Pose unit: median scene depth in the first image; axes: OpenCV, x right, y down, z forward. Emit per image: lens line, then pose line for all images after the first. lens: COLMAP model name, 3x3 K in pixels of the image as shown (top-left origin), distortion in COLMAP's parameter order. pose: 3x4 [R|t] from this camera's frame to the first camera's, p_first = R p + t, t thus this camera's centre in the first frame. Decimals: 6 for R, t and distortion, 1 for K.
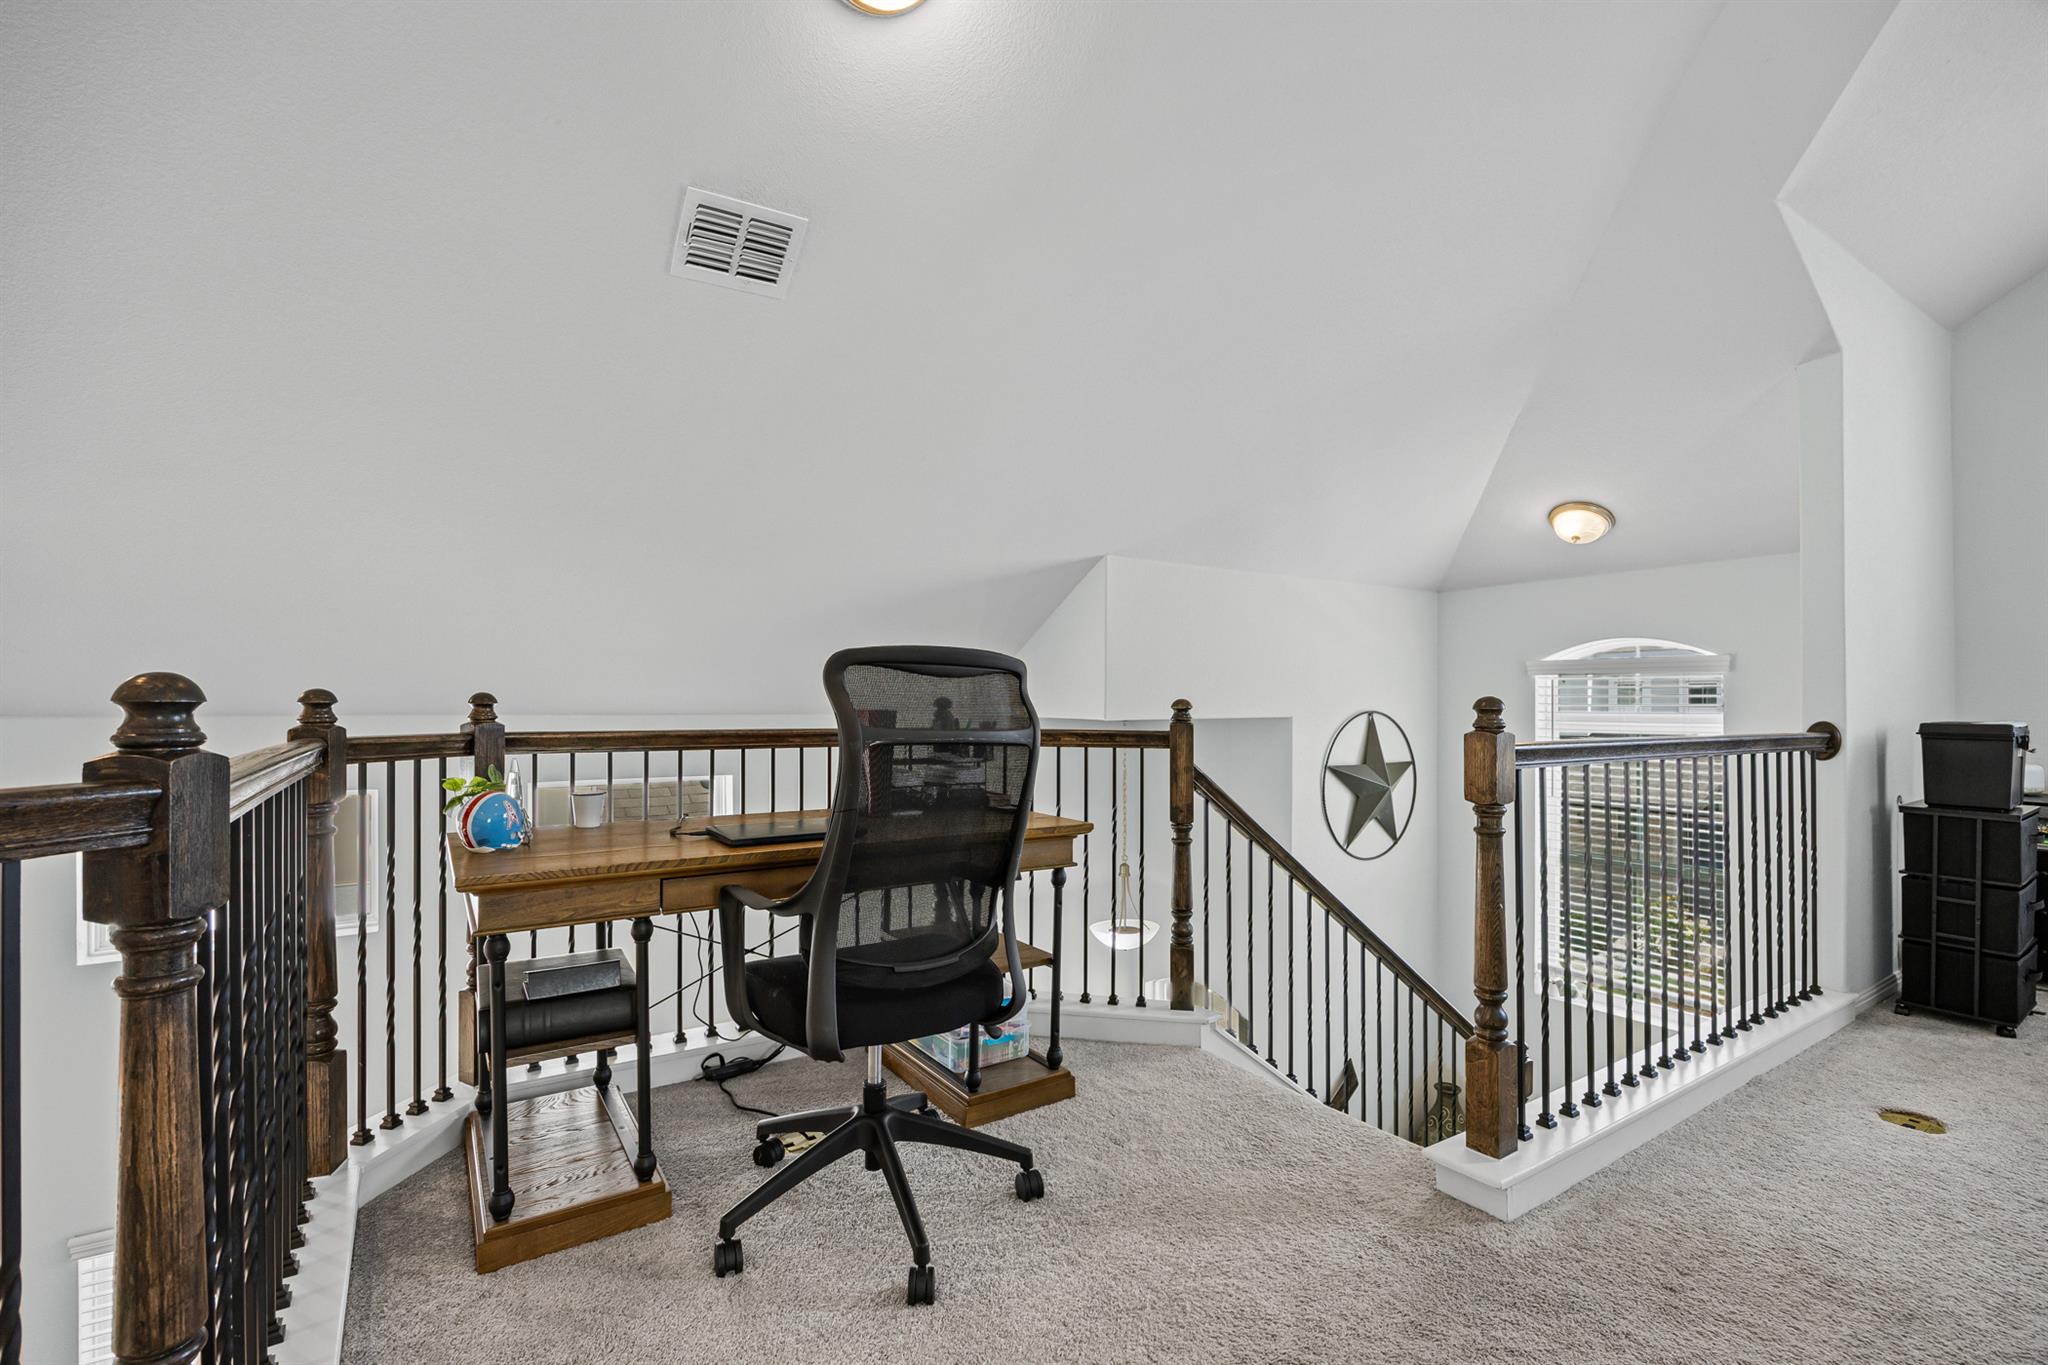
lens RADIAL K [[909.4, 0, 1036.7], [0, 909.4, 693.2], [0, 0, 1]] dist [-0.010503, 0.000028]
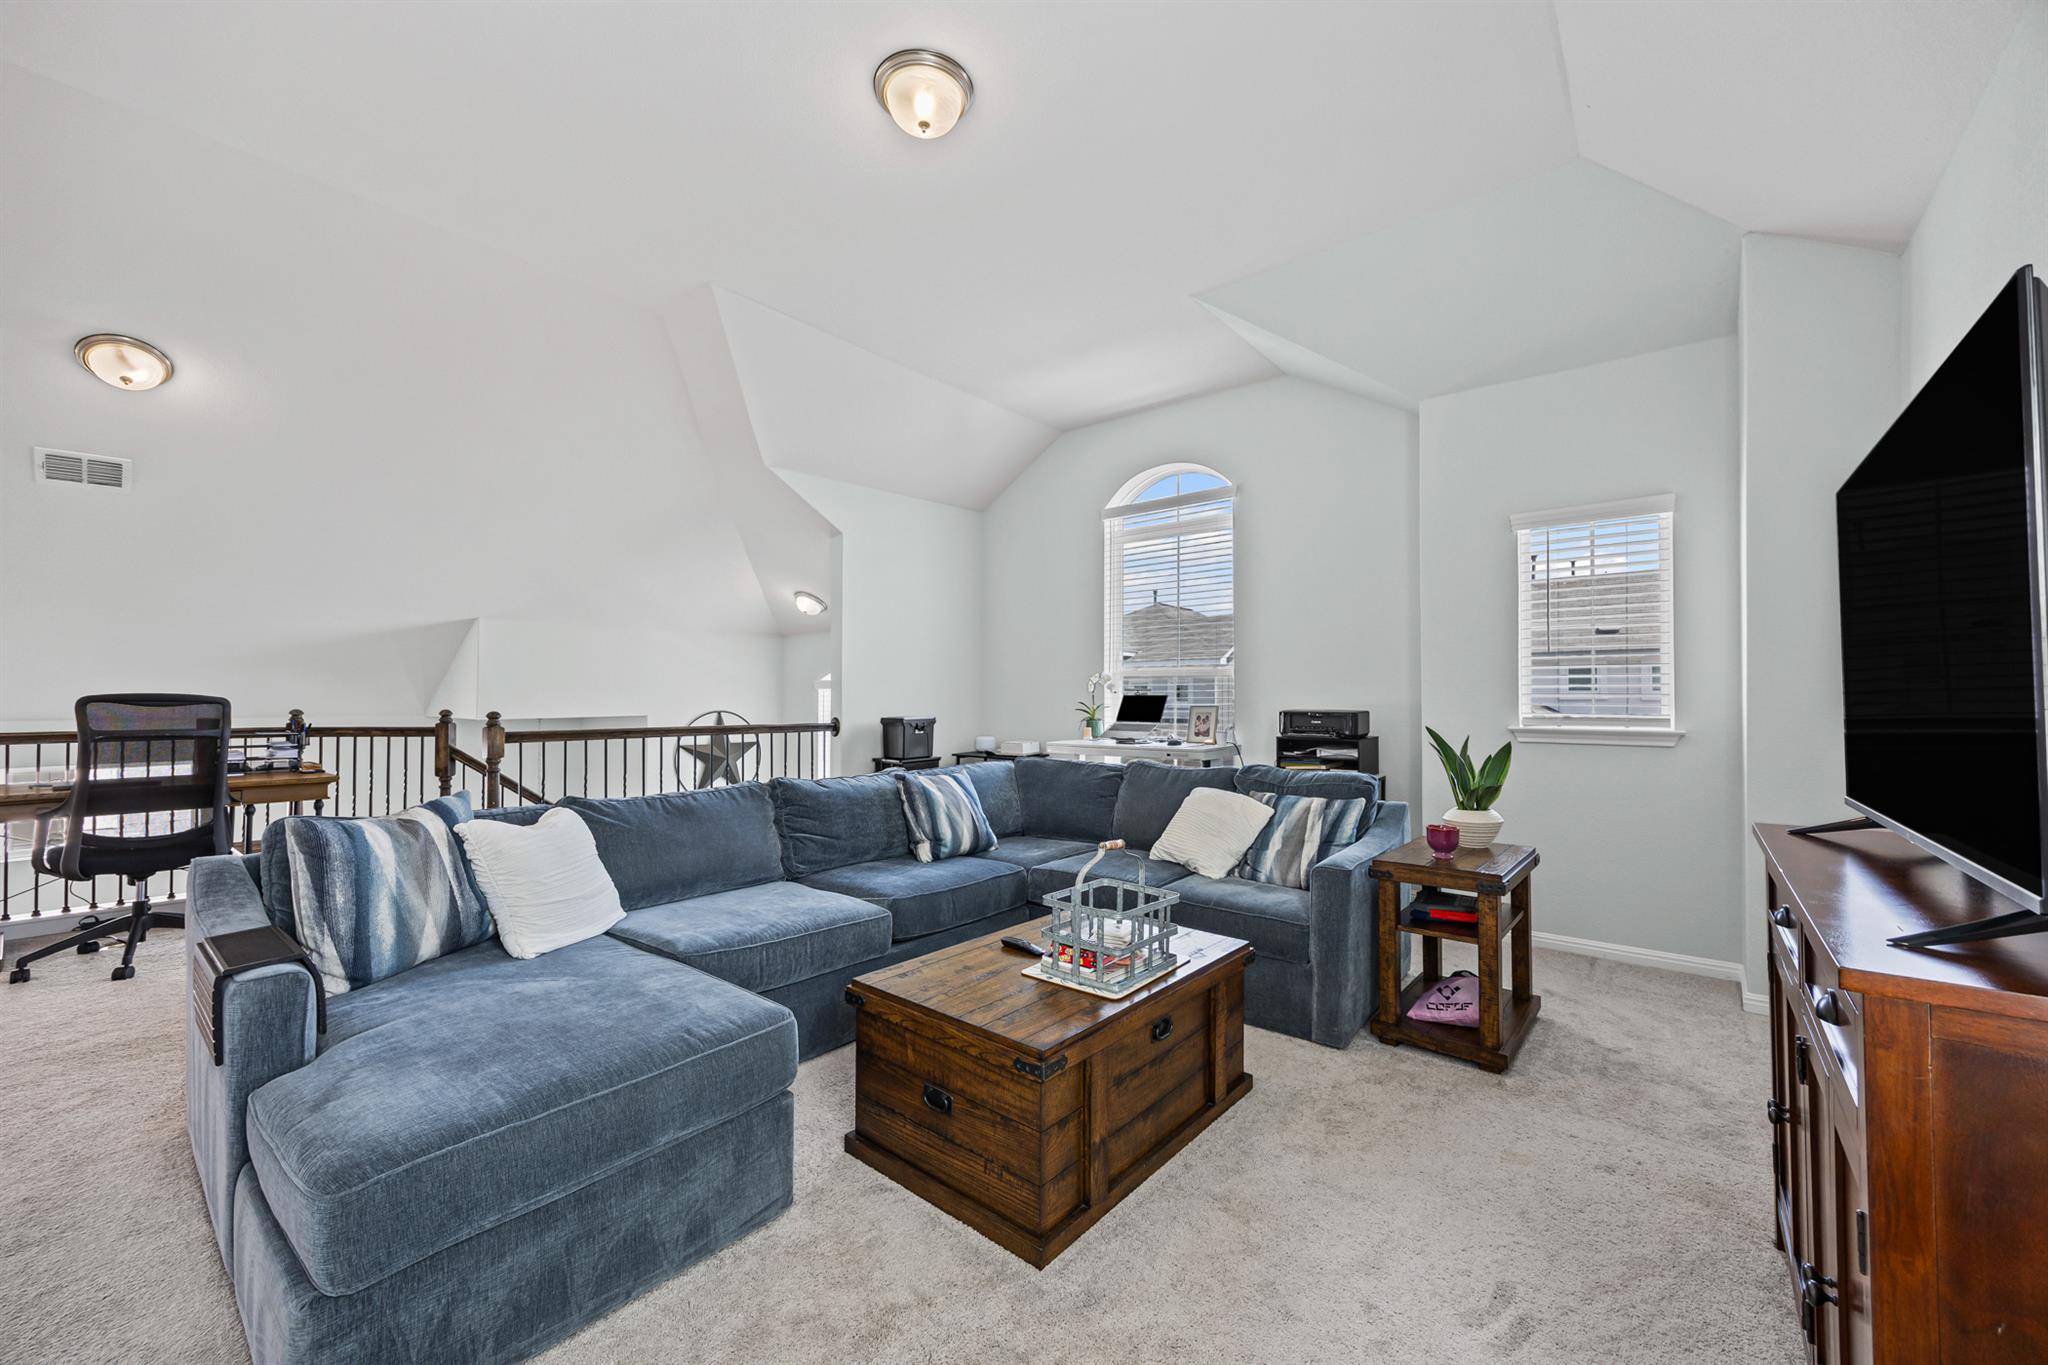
lens RADIAL K [[790.5, 0, 1011.9], [0, 790.5, 686.8], [0, 0, 1]] dist [0.005083, 0.000738]
pose [[0.956364, 0.002811, 0.292163, 0.796792], [-0.002794, 0.999996, -0.000476, -0.042912], [-0.292164, -0.000361, 0.956368, -0.883863]]
